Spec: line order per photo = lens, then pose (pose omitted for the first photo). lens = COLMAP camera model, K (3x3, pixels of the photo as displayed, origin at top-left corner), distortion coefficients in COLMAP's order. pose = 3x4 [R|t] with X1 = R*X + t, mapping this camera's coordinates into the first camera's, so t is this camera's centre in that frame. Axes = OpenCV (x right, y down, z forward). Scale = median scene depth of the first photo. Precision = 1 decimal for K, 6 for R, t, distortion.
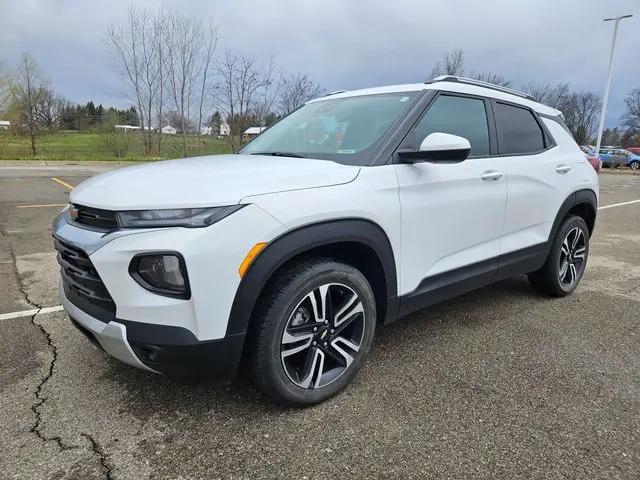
lens RADIAL K [[440.5, 0, 322.9], [0, 440.5, 231.4], [0, 0, 1]] dist [0.009458, -0.001223]
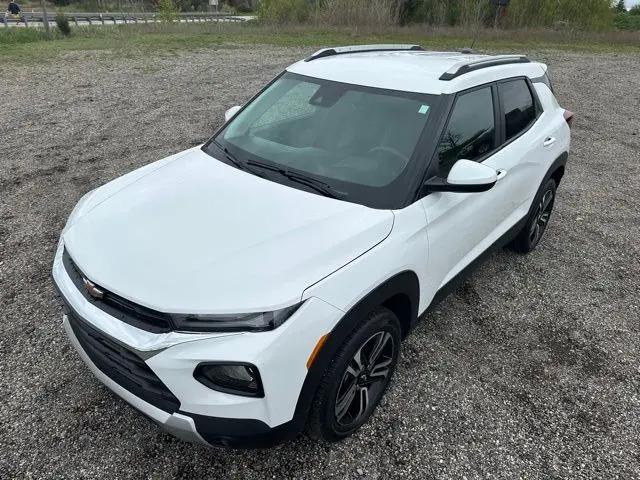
lens RADIAL K [[459.2, 0, 316.0], [0, 459.2, 243.1], [0, 0, 1]] dist [0.006820, 0.000507]
pose [[0.985413, -0.073266, 0.153599, -0.263913], [0.023321, 0.952202, 0.304577, -0.427592], [-0.168572, -0.296552, 0.940021, 0.066851]]
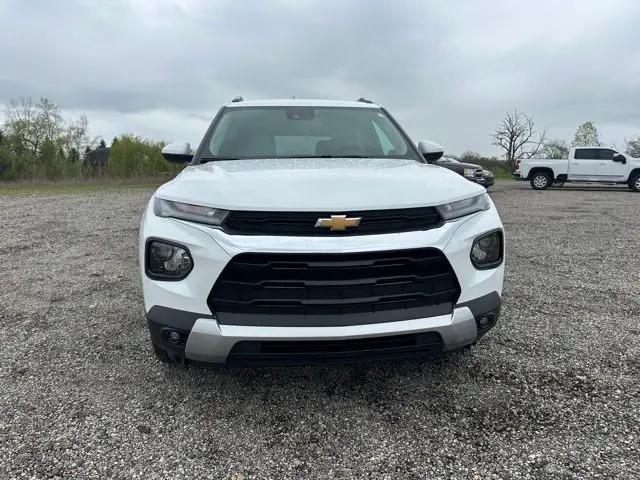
lens RADIAL K [[455.3, 0, 320.0], [0, 455.3, 240.0], [0, 0, 1]] dist [0.041564, -0.043216]
pose [[0.537438, -0.152996, 0.829309, -1.368231], [0.174961, 0.982236, 0.067824, -0.077439], [-0.824954, 0.108646, 0.554659, 0.580475]]
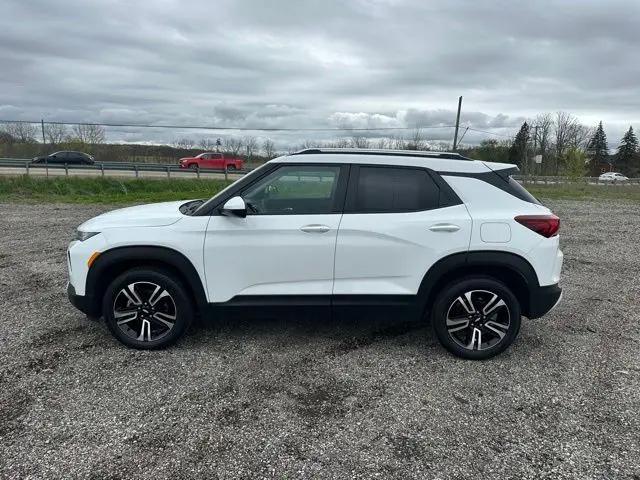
lens RADIAL K [[455.3, 0, 320.0], [0, 455.3, 240.0], [0, 0, 1]] dist [0.041564, -0.043216]
pose [[0.760900, 0.107507, -0.639901, 1.689866], [-0.122813, 0.992215, 0.020662, -0.171258], [0.637140, 0.062866, 0.768180, 0.030793]]
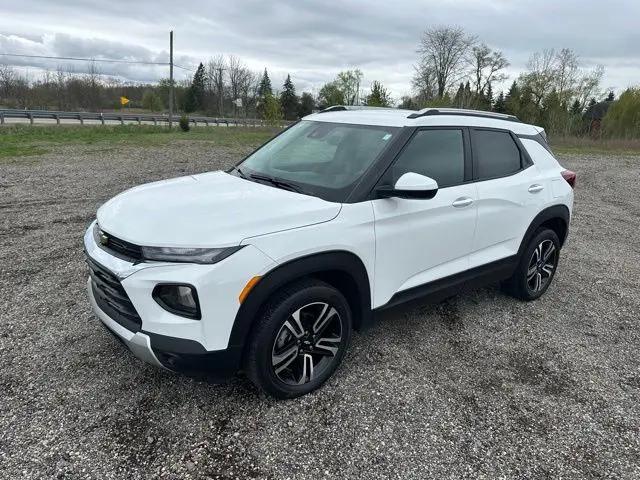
lens RADIAL K [[455.3, 0, 320.0], [0, 455.3, 240.0], [0, 0, 1]] dist [0.041564, -0.043216]
pose [[0.999444, 0.030380, -0.013752, 0.049552], [-0.028978, 0.995276, 0.092656, -0.177385], [0.016502, -0.092206, 0.995603, -0.253715]]
